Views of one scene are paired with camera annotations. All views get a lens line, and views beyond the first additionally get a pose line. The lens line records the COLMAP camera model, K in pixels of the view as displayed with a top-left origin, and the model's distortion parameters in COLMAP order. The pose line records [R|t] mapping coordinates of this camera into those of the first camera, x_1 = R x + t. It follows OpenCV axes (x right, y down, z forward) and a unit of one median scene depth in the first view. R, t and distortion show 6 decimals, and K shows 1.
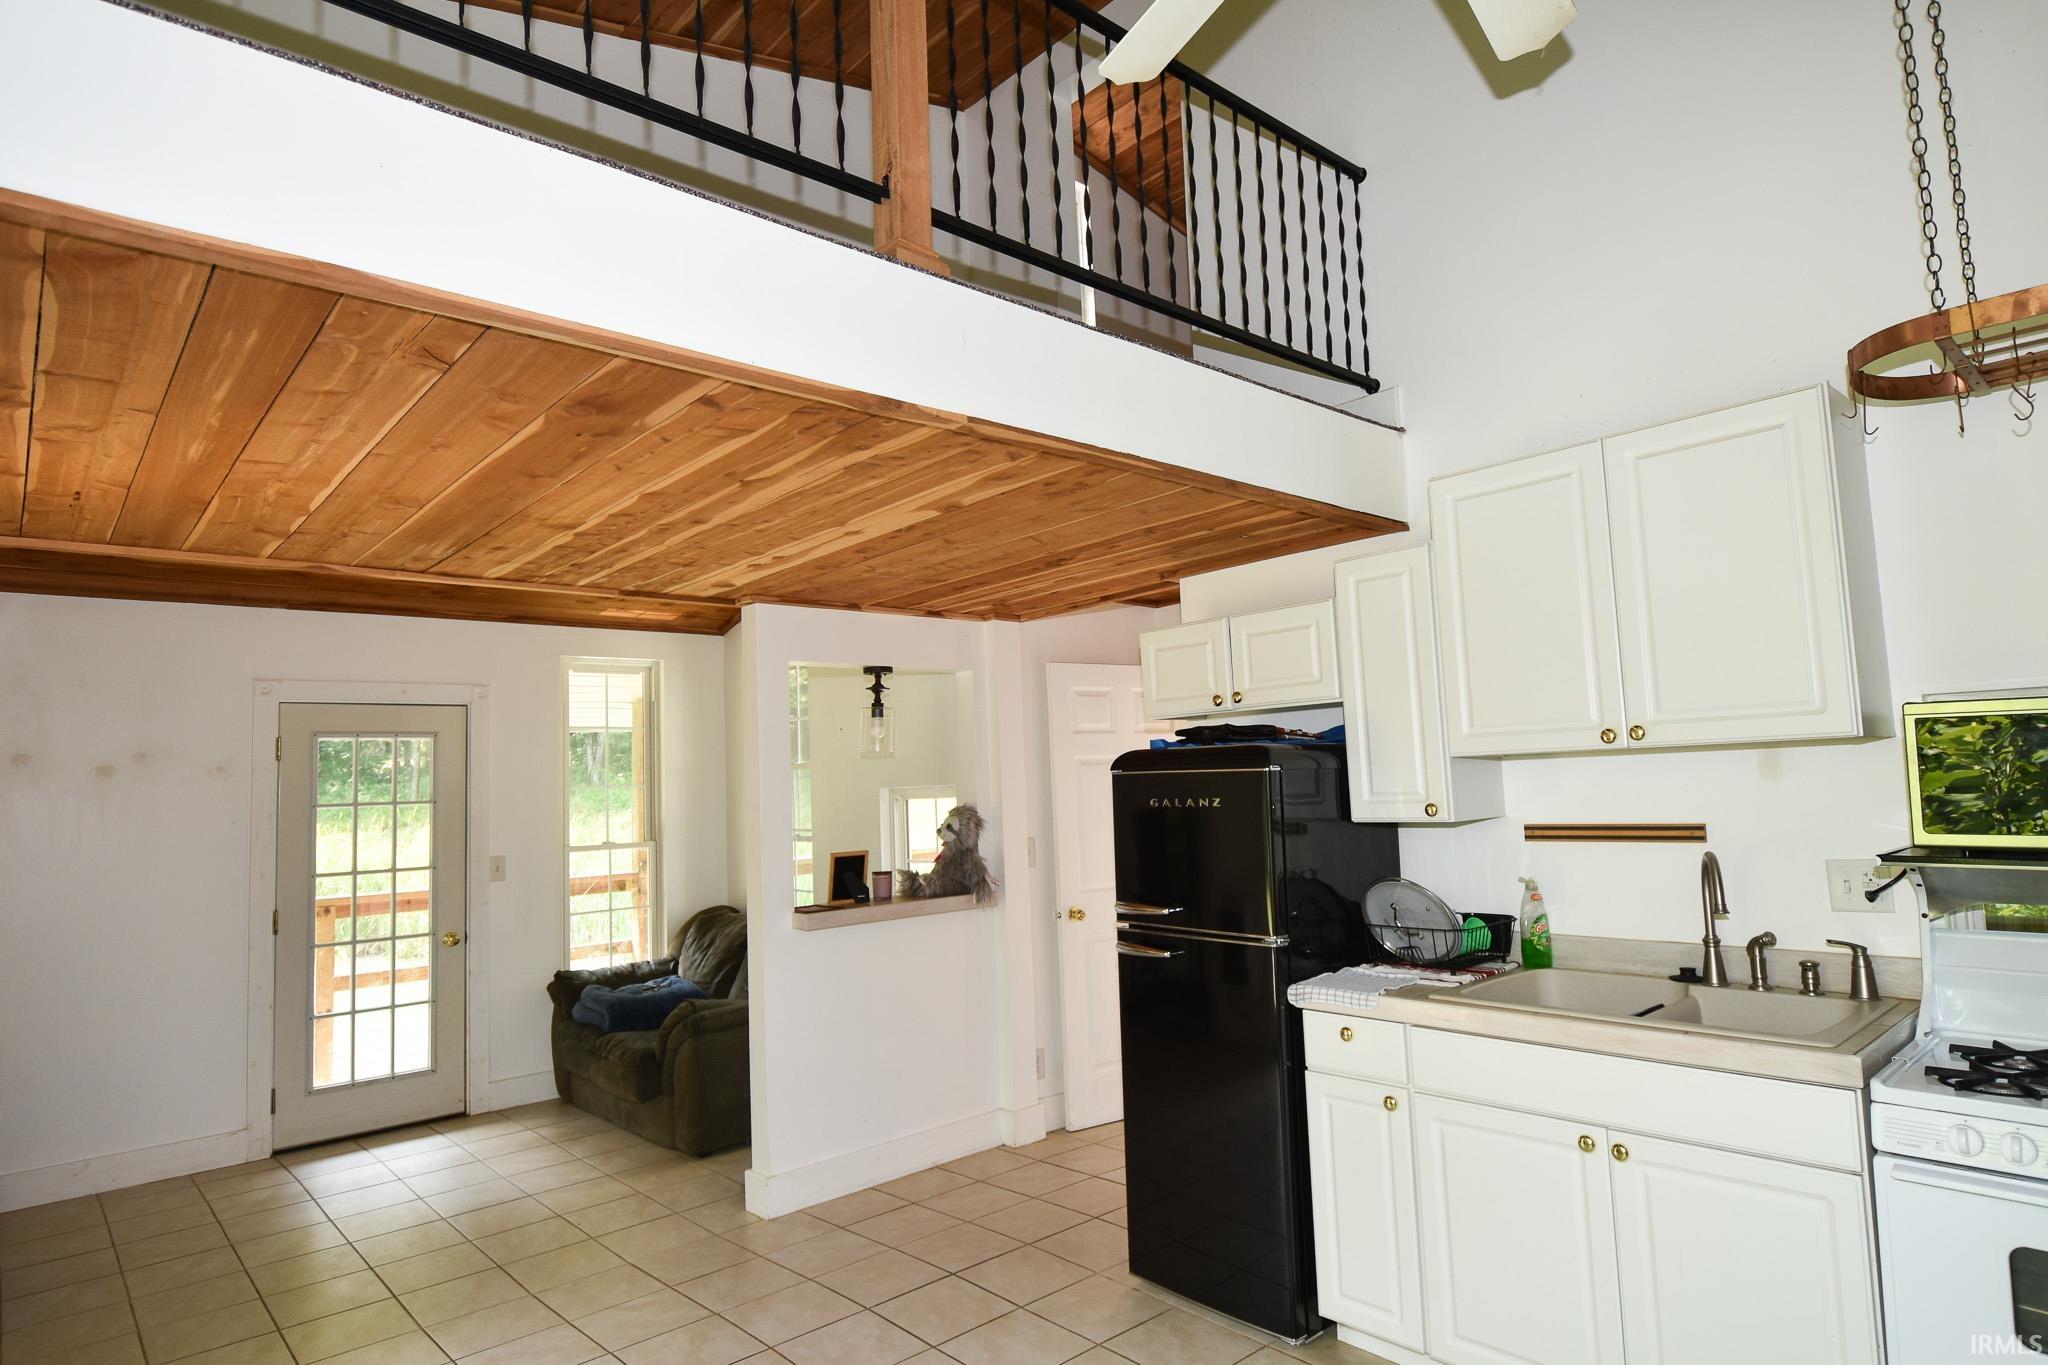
lens RADIAL K [[1123.5, 0, 1027.2], [0, 1123.5, 687.3], [0, 0, 1]] dist [-0.001588, -0.003112]
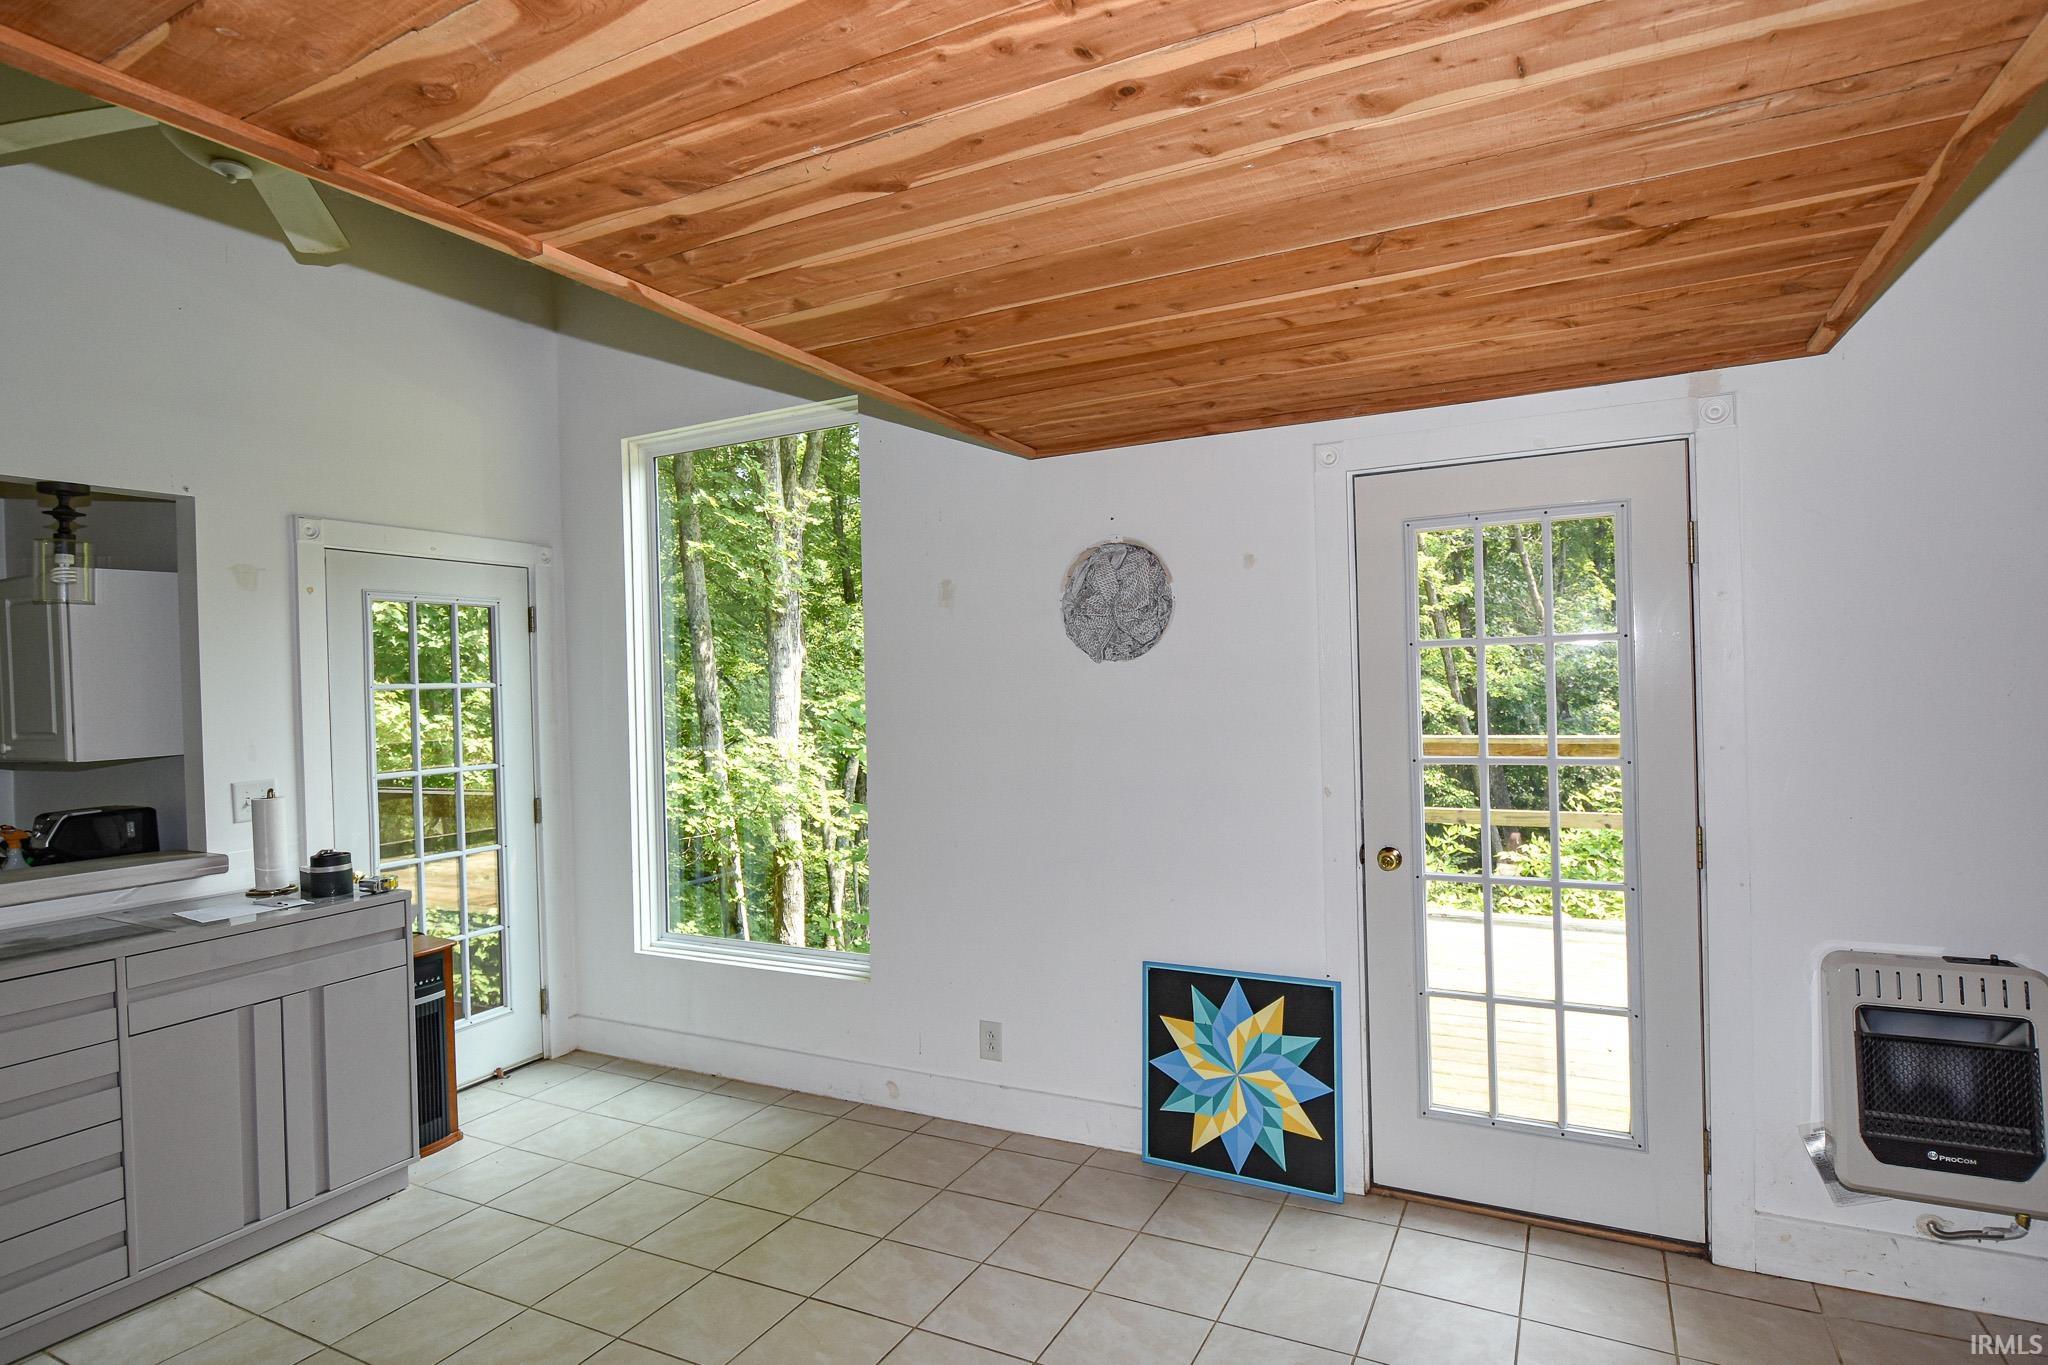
lens RADIAL K [[1057.8, 0, 1027.4], [0, 1057.8, 685.4], [0, 0, 1]] dist [-0.006431, -0.008389]
pose [[-0.936022, 0.068738, -0.345163, -0.085813], [0.098135, 0.992819, -0.068408, 0.130593], [0.337982, -0.097904, -0.936046, 1.408100]]
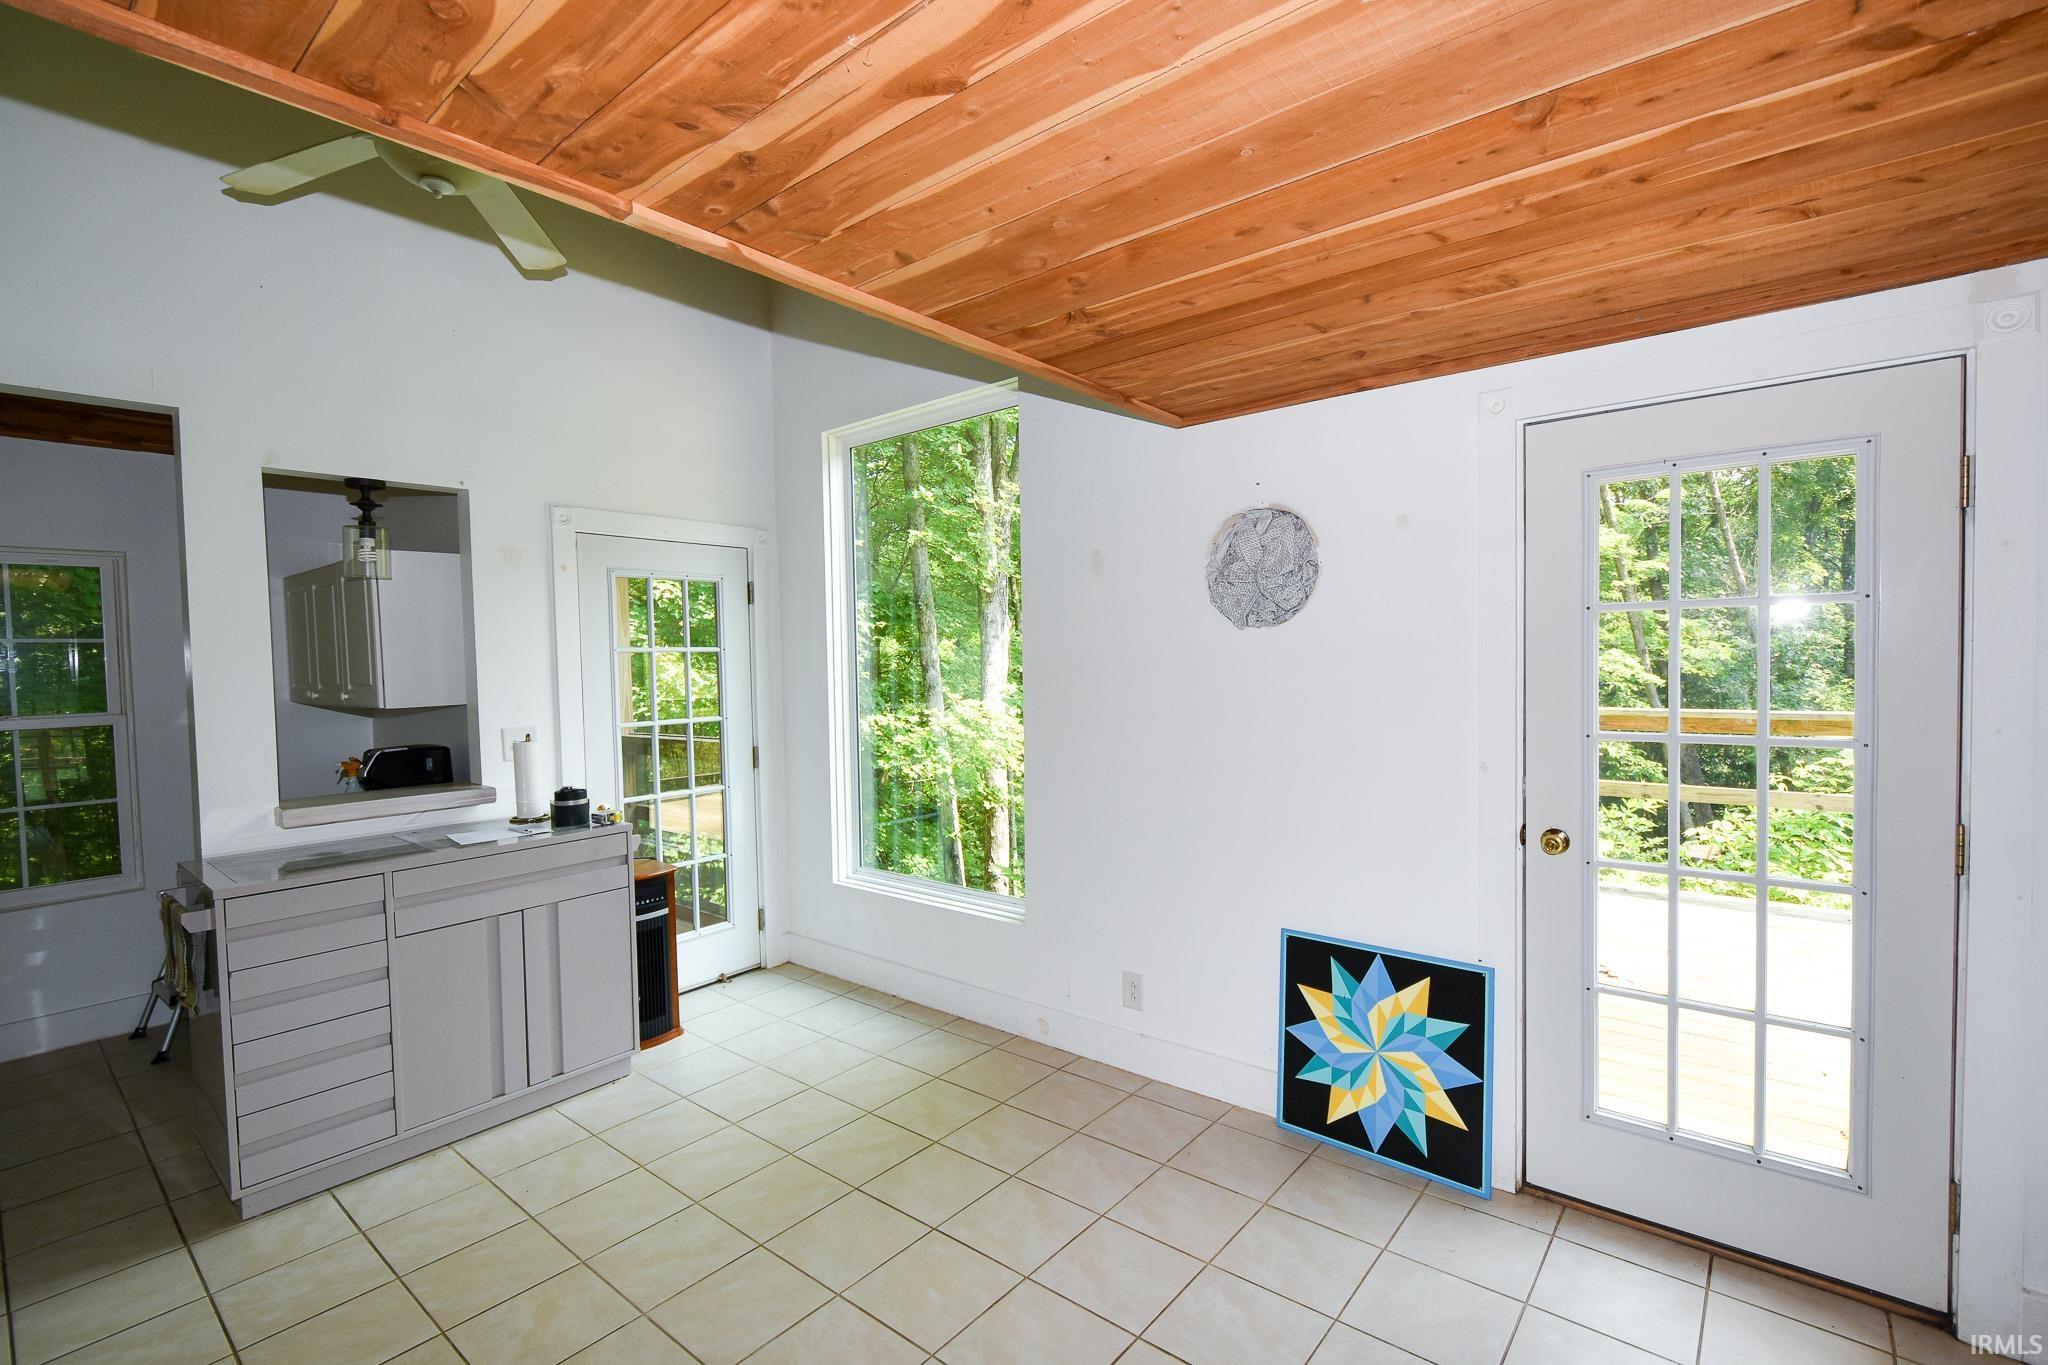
lens RADIAL K [[905.2, 0, 1024.5], [0, 905.2, 690.2], [0, 0, 1]] dist [-0.002821, -0.002969]
pose [[-0.988870, 0.066577, -0.133053, -0.185392], [0.073725, 0.996048, -0.049531, 0.132287], [0.129229, -0.058789, -0.989871, 1.302081]]
